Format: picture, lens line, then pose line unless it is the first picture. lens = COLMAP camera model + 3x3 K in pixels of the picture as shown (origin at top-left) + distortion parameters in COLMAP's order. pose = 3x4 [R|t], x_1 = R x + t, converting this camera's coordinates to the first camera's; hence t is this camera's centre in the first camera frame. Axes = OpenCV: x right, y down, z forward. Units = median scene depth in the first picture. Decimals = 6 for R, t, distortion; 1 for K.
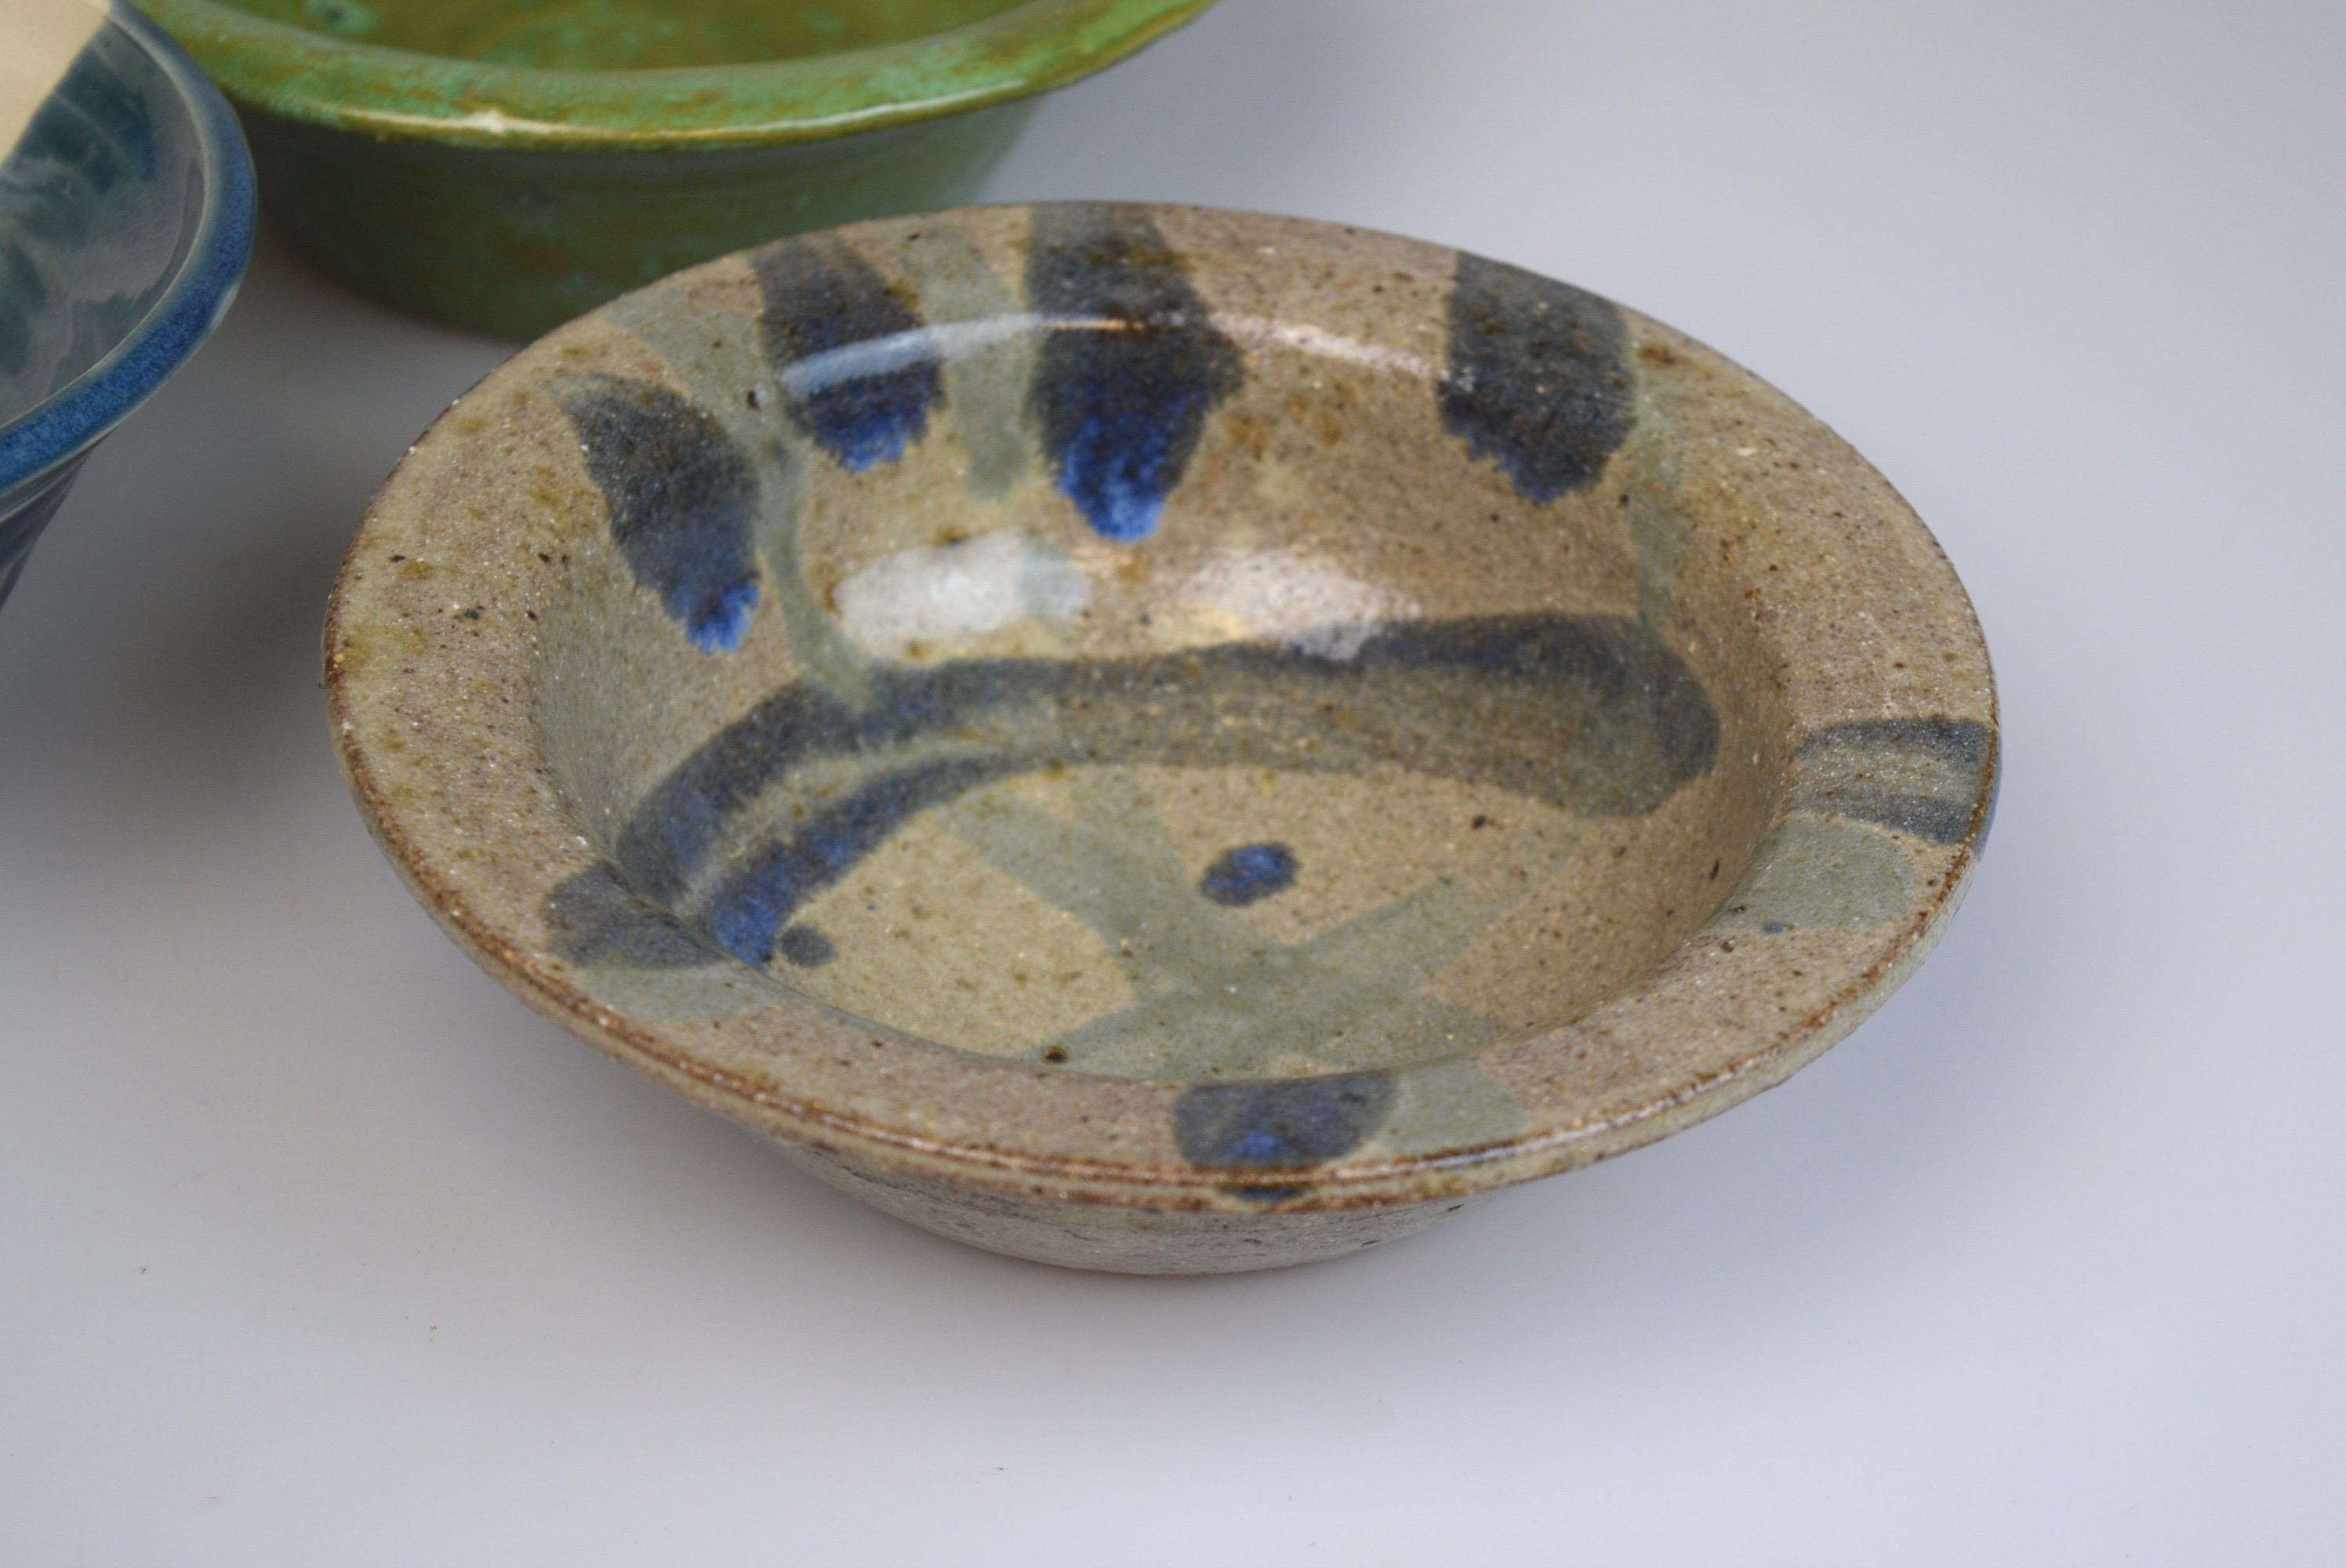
lens RADIAL K [[4996.6, 0, 1173.0], [0, 4996.6, 784.0], [0, 0, 1]] dist [0.043712, 0.422193]
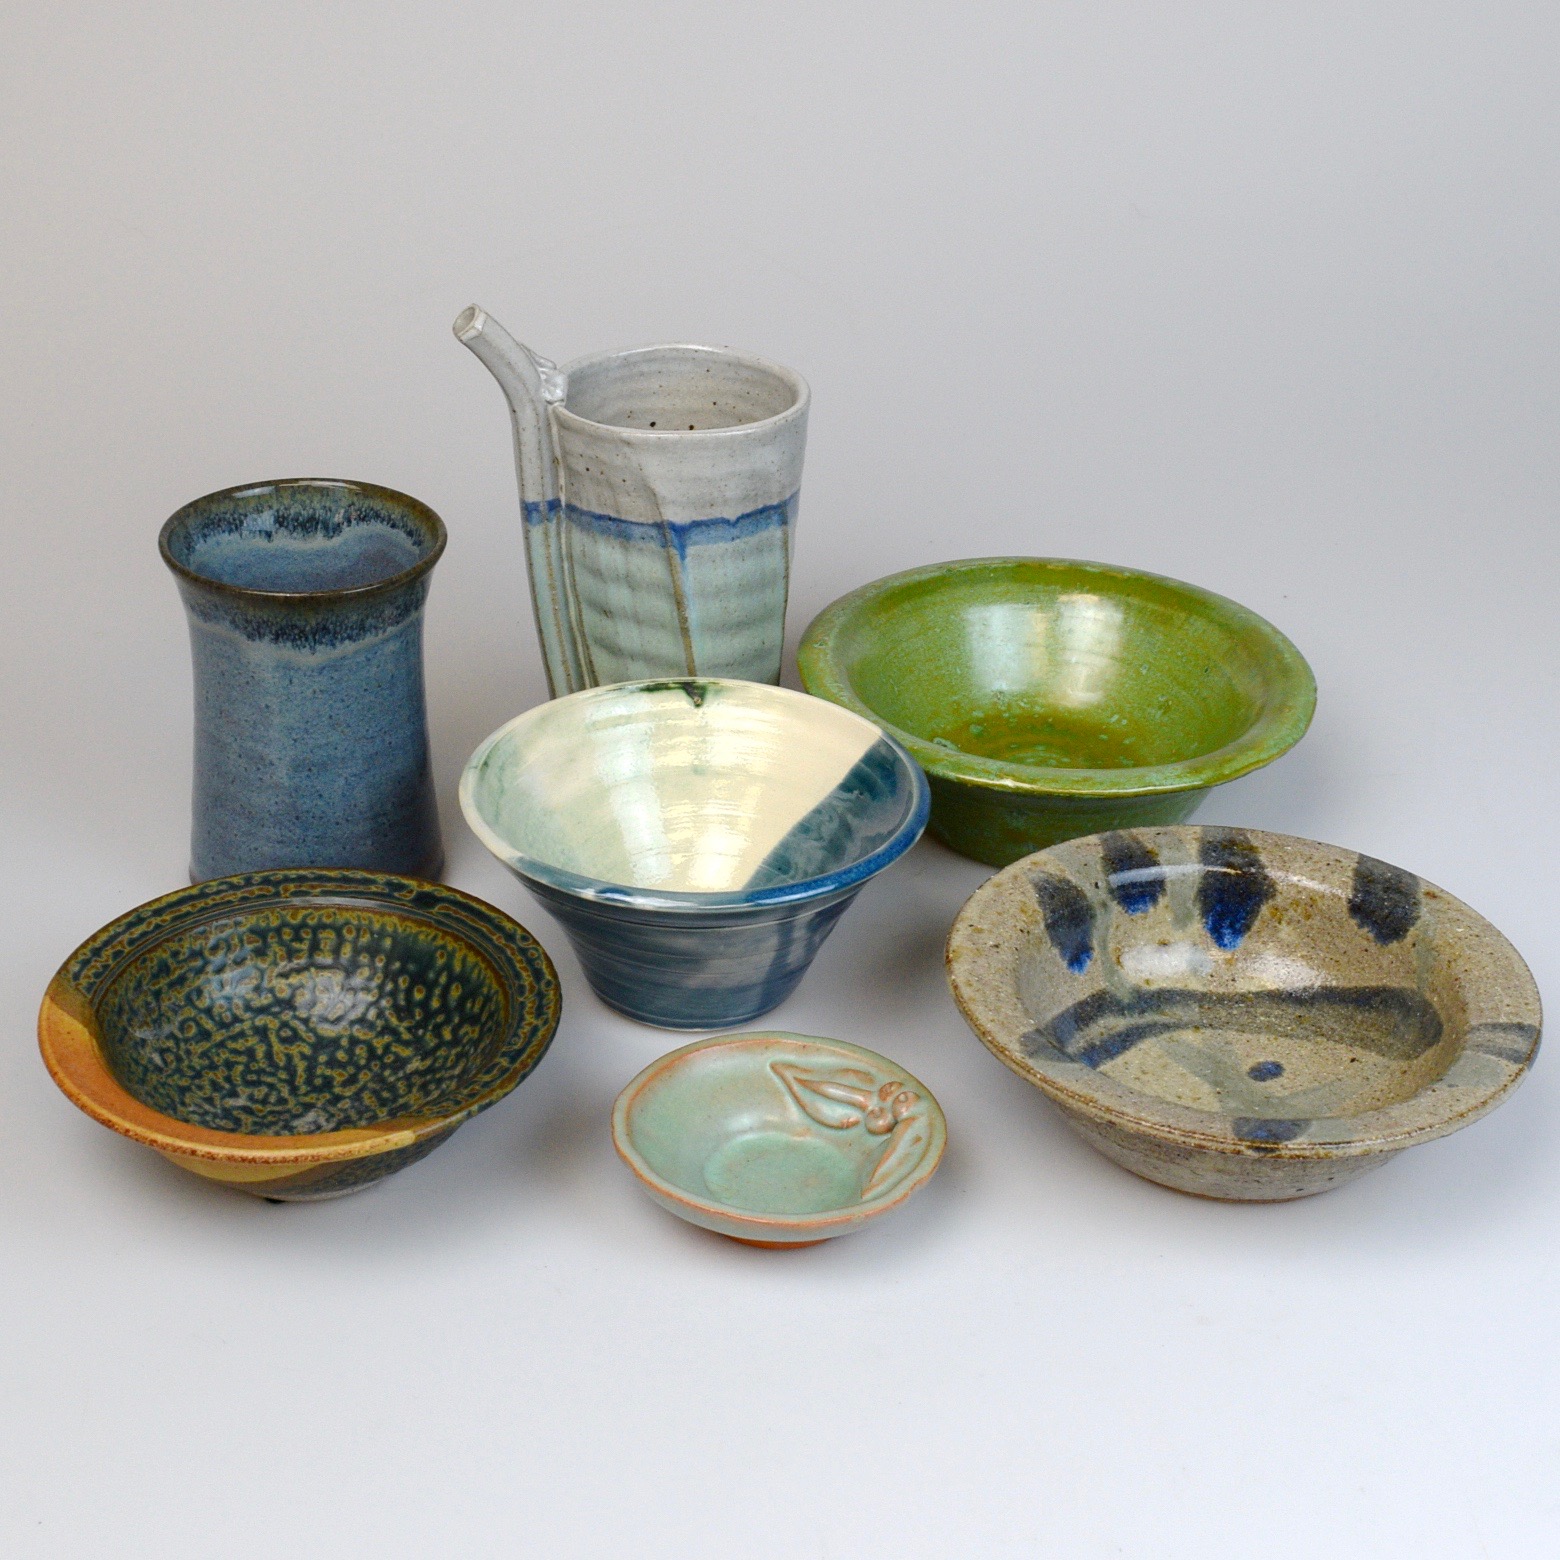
lens RADIAL K [[2713.8, 0, 848.1], [0, 2713.8, 775.3], [0, 0, 1]] dist [0.011946, -0.236169]
pose [[0.985897, 0.066888, -0.153405, 0.006967], [-0.091304, 0.983194, -0.158095, 0.115357], [0.140252, 0.169872, 0.975435, -0.505880]]
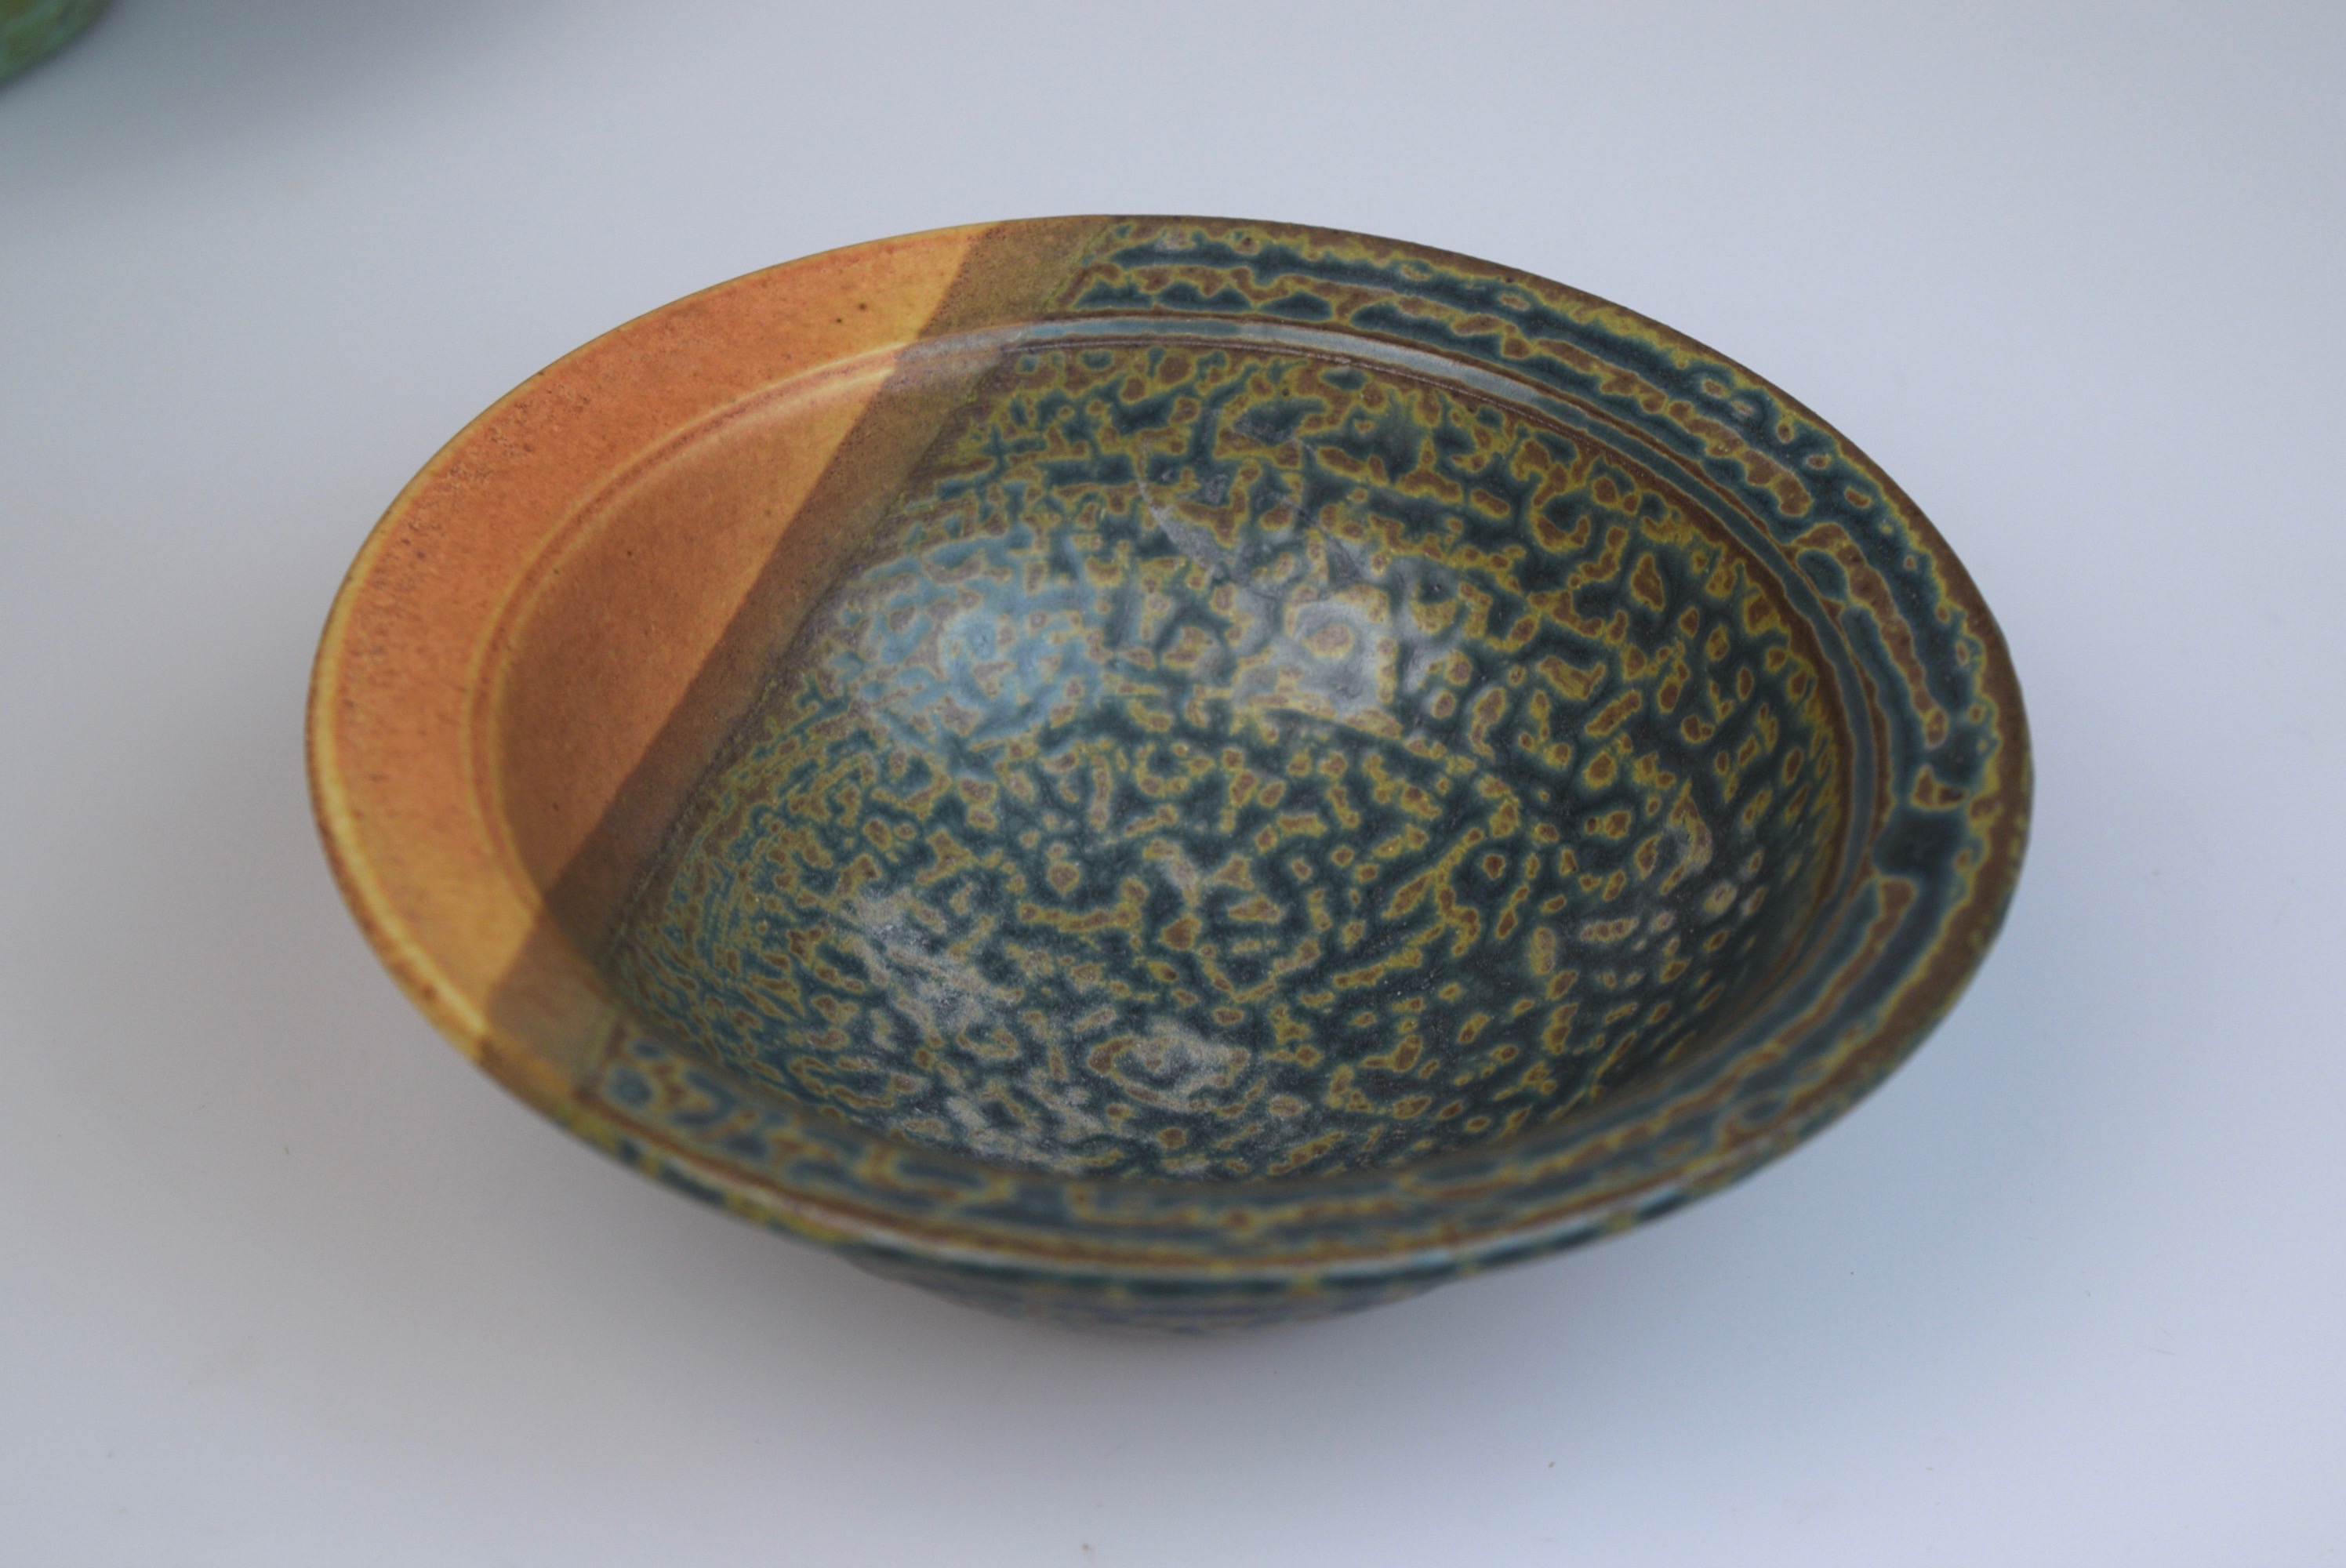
lens RADIAL K [[4996.6, 0, 1173.0], [0, 4996.6, 784.0], [0, 0, 1]] dist [0.043712, 0.422193]
pose [[-0.035245, 0.569653, -0.821129, 0.161350], [-0.626530, 0.627532, 0.462238, -0.287111], [0.778600, 0.530754, 0.334787, 0.512259]]
